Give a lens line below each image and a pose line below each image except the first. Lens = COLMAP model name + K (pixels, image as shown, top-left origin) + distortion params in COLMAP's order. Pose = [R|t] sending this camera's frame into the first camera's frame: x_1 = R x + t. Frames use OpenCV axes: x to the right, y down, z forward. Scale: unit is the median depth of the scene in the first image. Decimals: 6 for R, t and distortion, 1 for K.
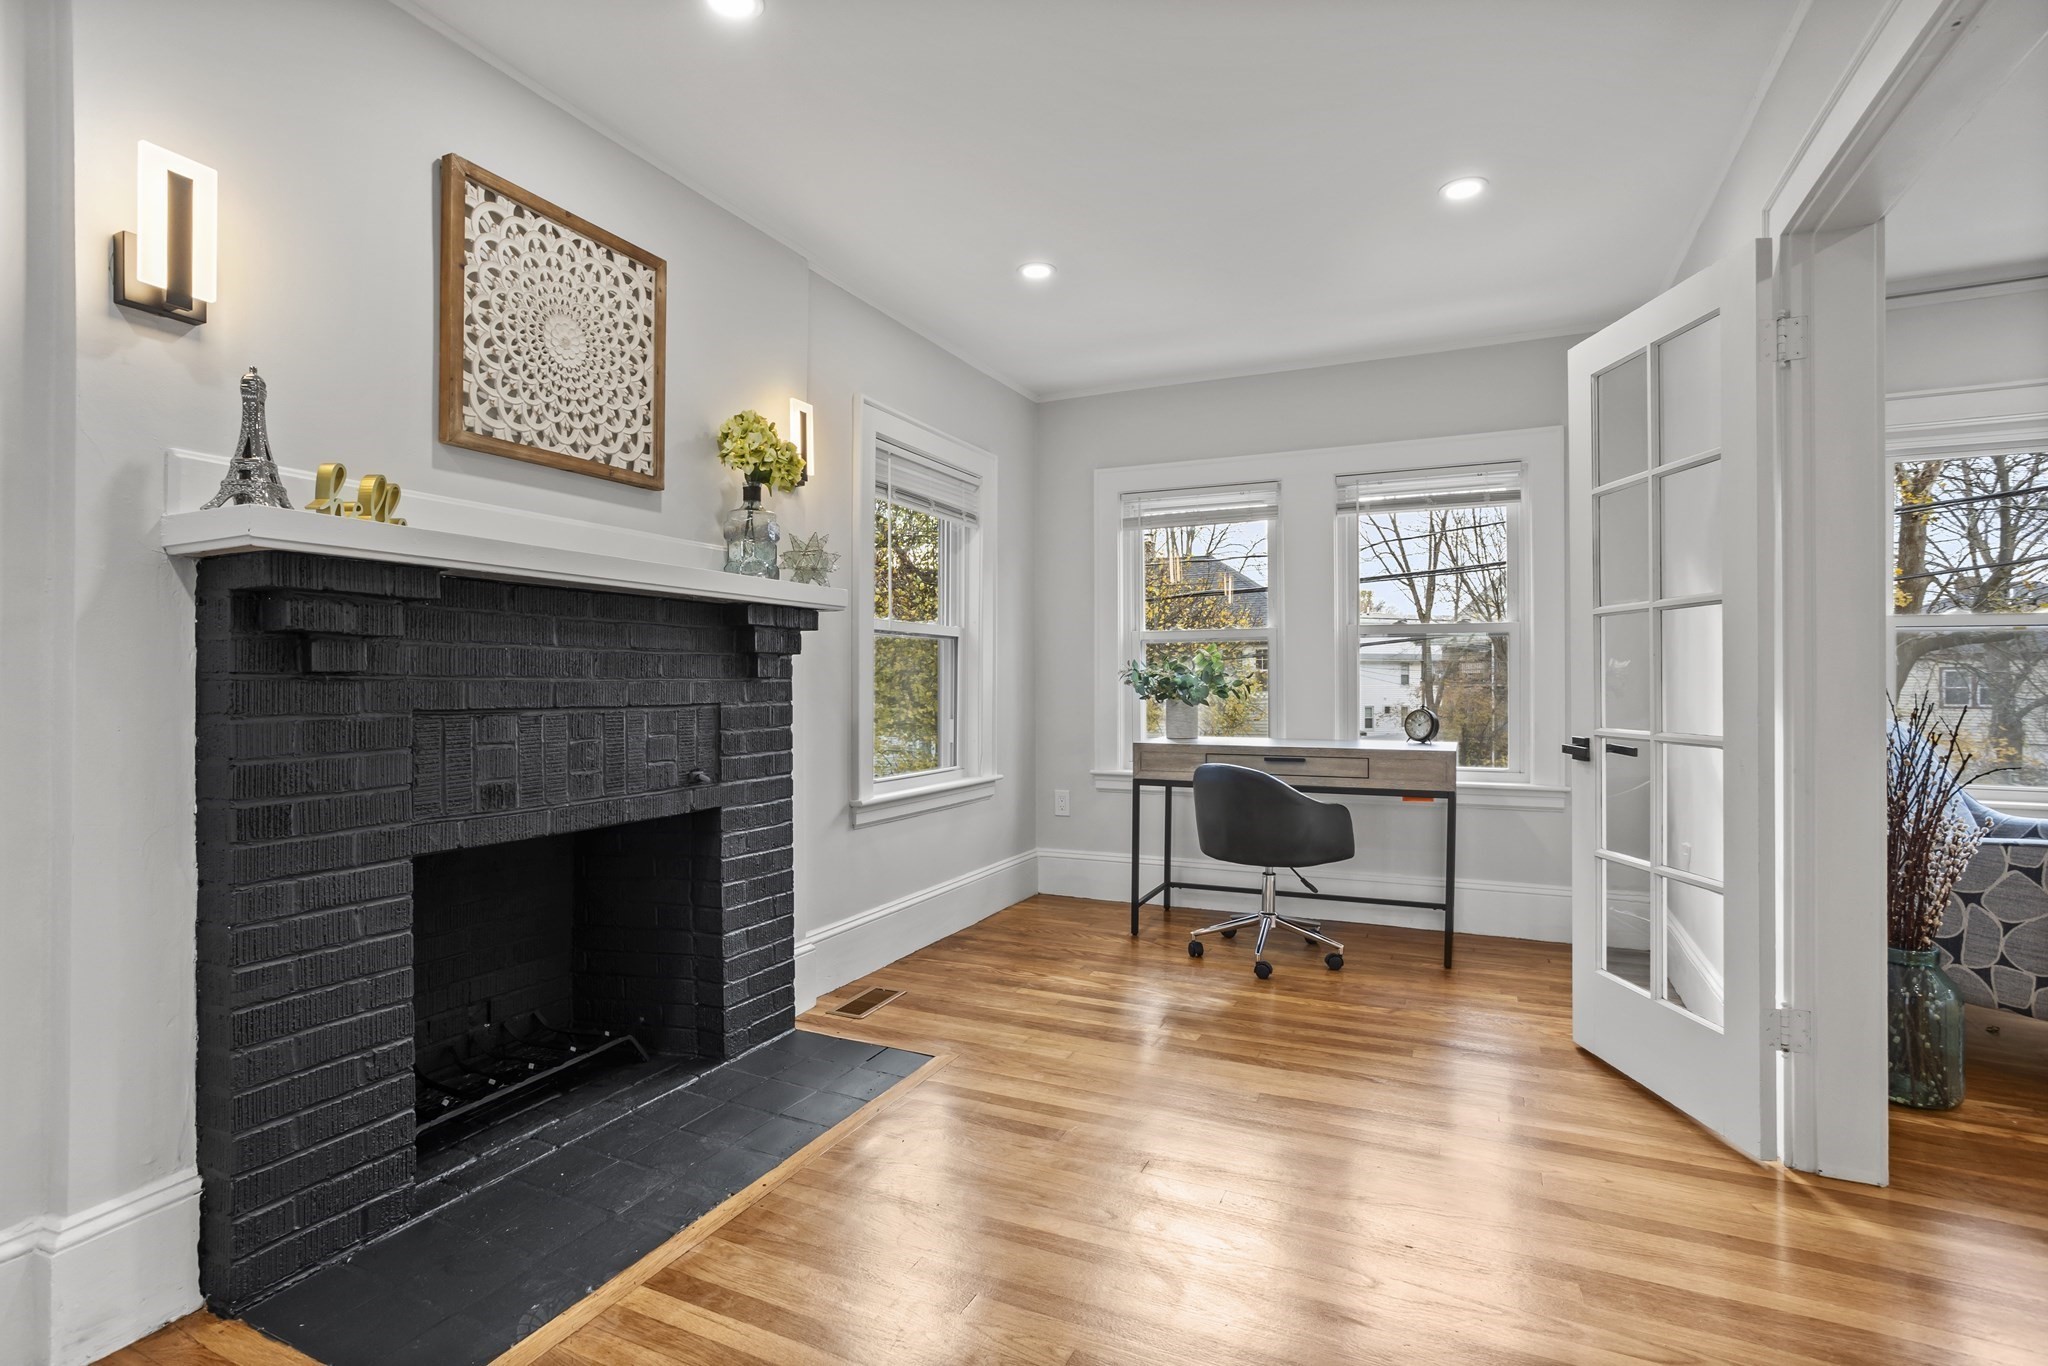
lens RADIAL K [[986.1, 0, 1009.6], [0, 986.1, 679.2], [0, 0, 1]] dist [-0.045586, 0.024013]
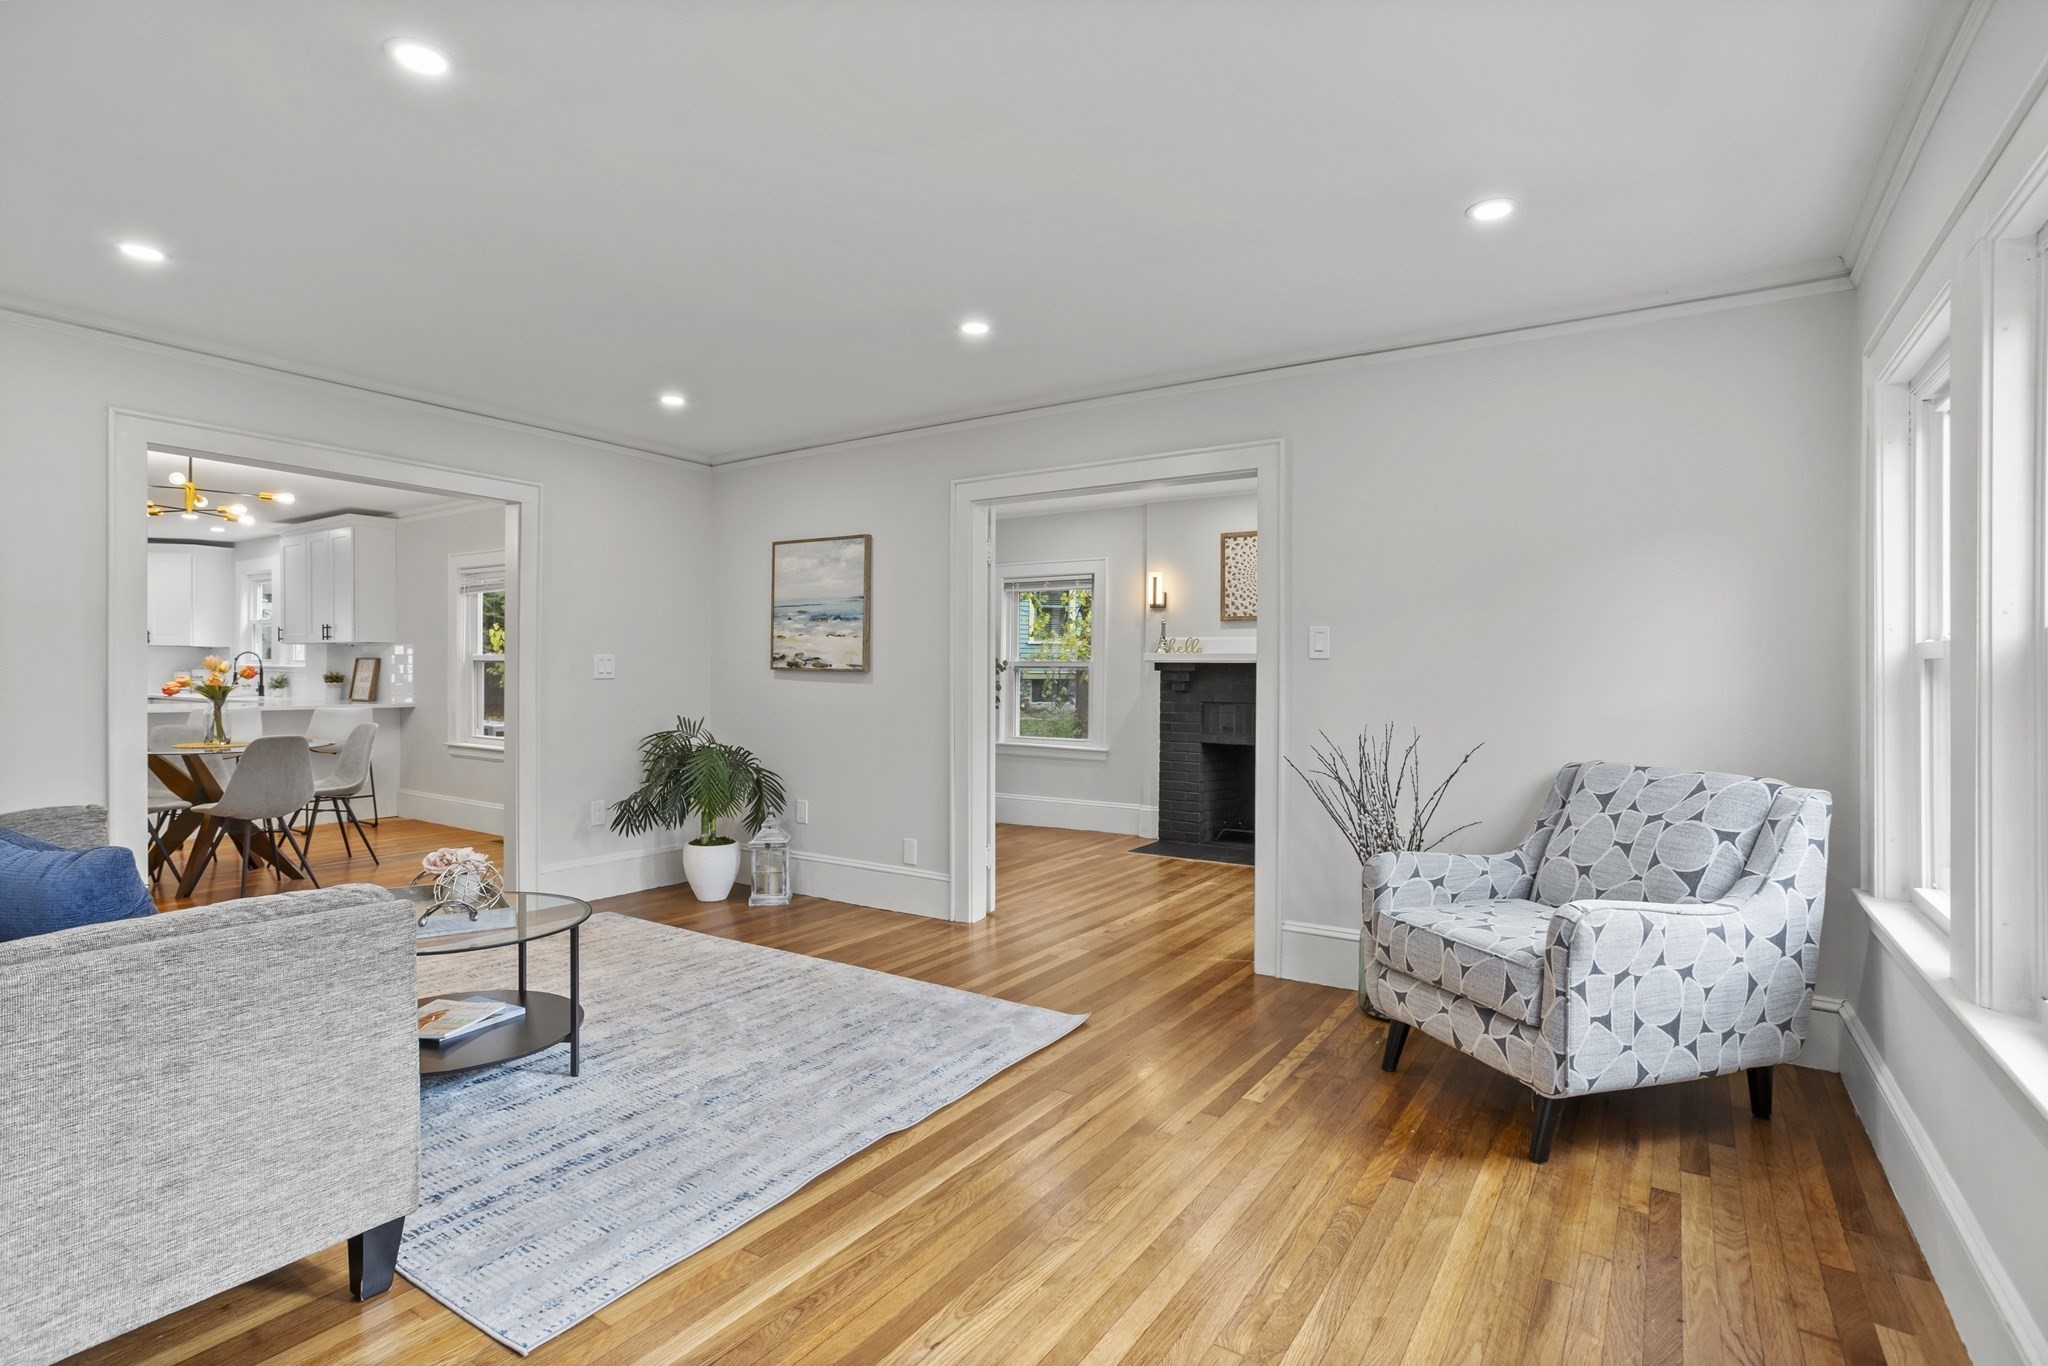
lens RADIAL K [[1000.1, 0, 1020.1], [0, 1000.1, 678.0], [0, 0, 1]] dist [-0.055041, 0.034841]
pose [[-0.137067, 0.006443, -0.990541, 2.443405], [-0.004923, 0.999962, 0.007186, -0.061289], [0.990550, 0.005861, -0.137030, 0.670400]]
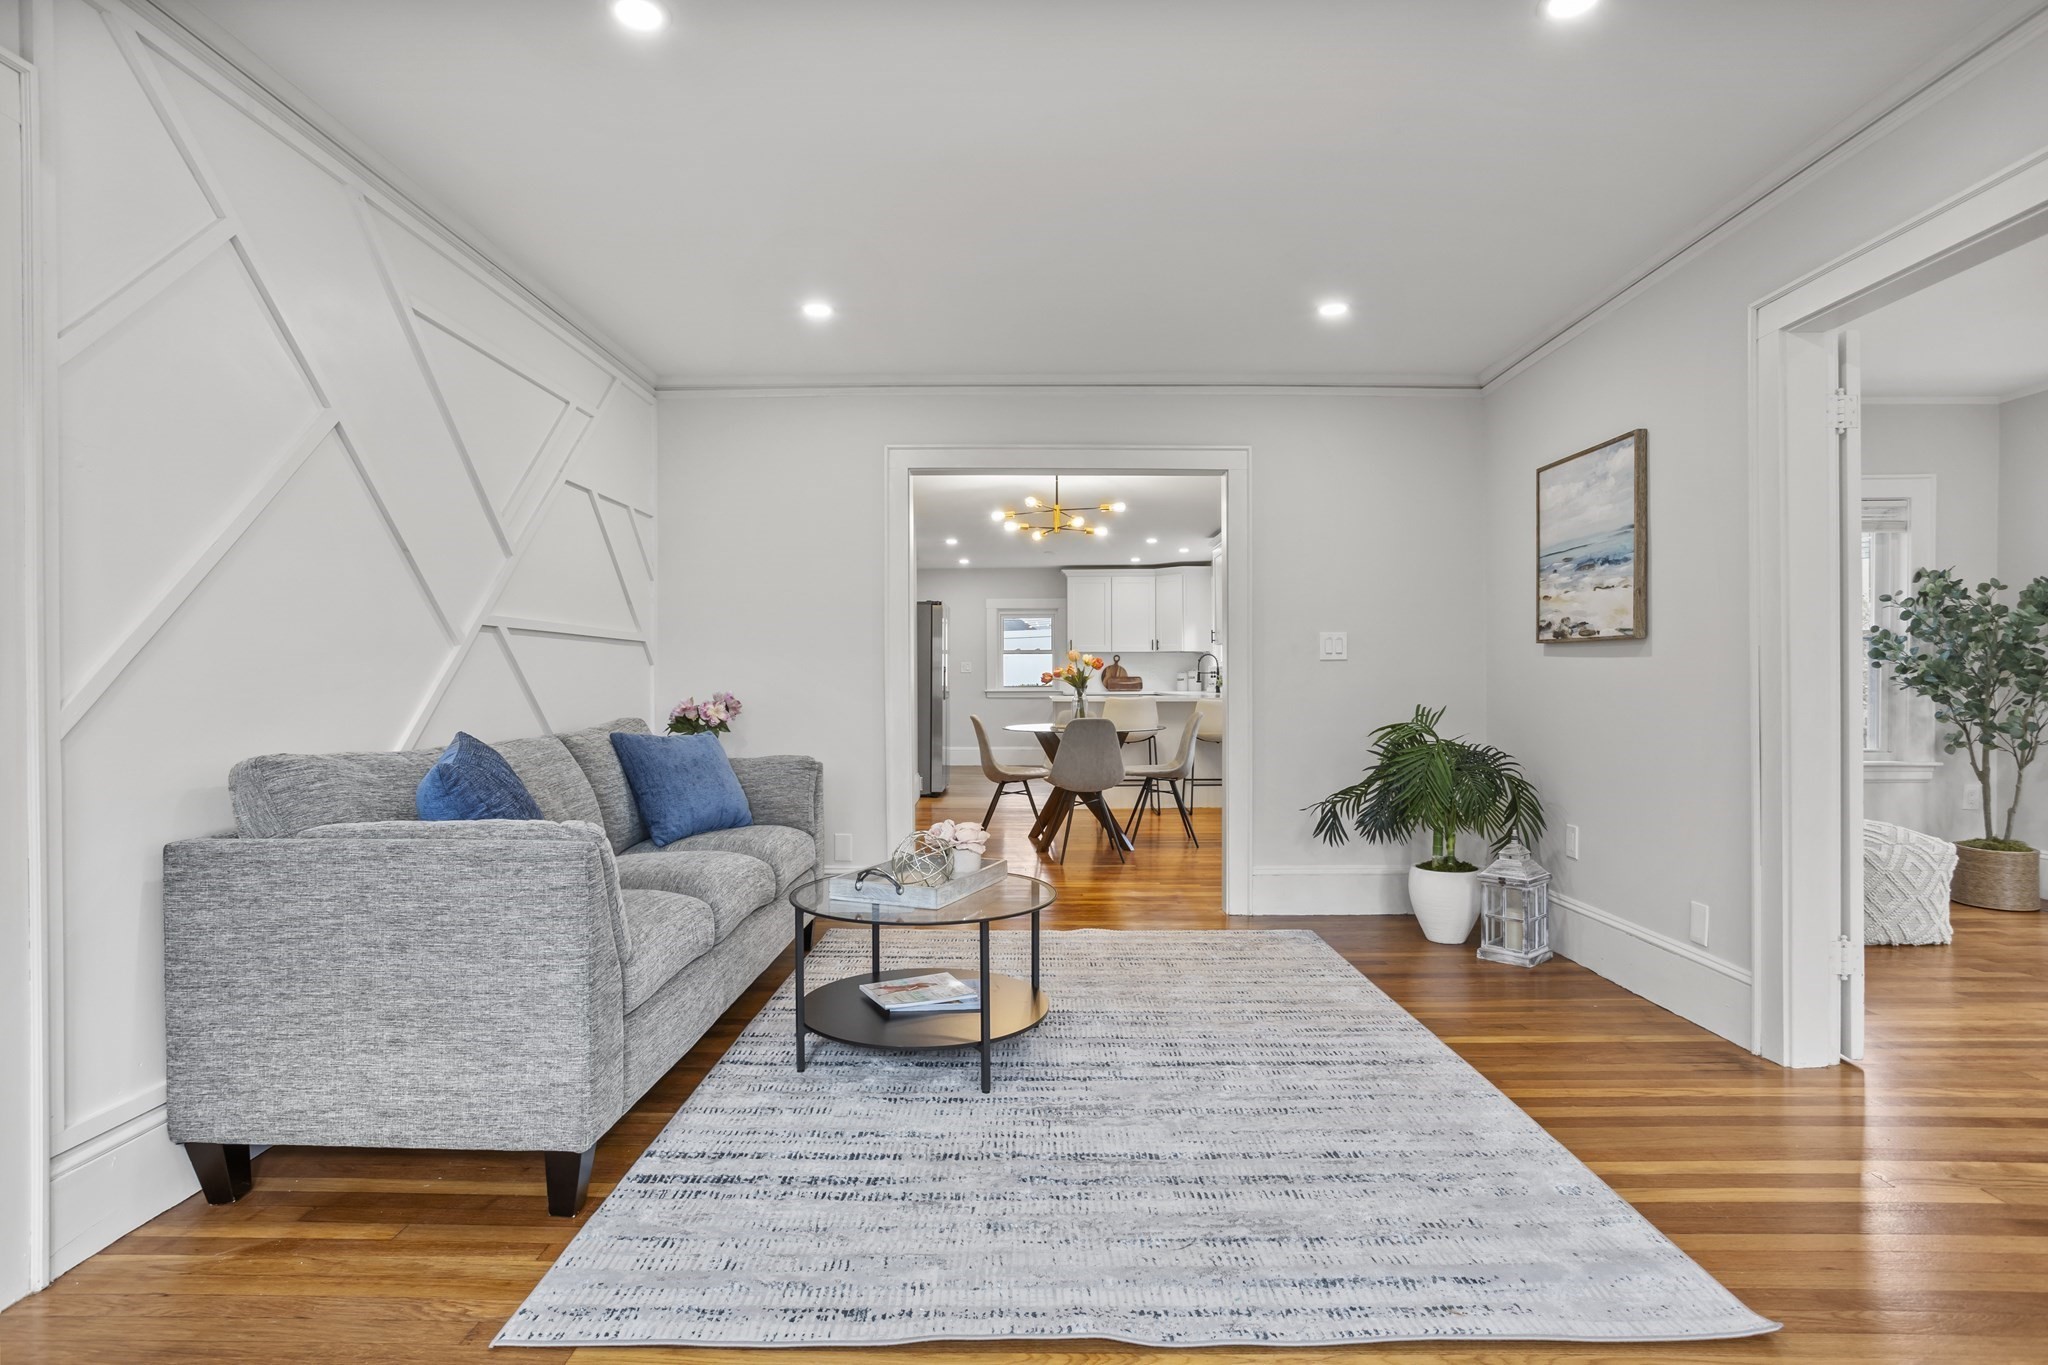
lens RADIAL K [[1023.4, 0, 1024.0], [0, 1023.4, 682.5], [0, 0, 1]] dist [-0.061138, 0.034741]
pose [[-0.907445, 0.006611, -0.420119, 1.756475], [0.006996, 0.999975, 0.000624, -0.002822], [0.420112, -0.002372, -0.907469, 0.966476]]
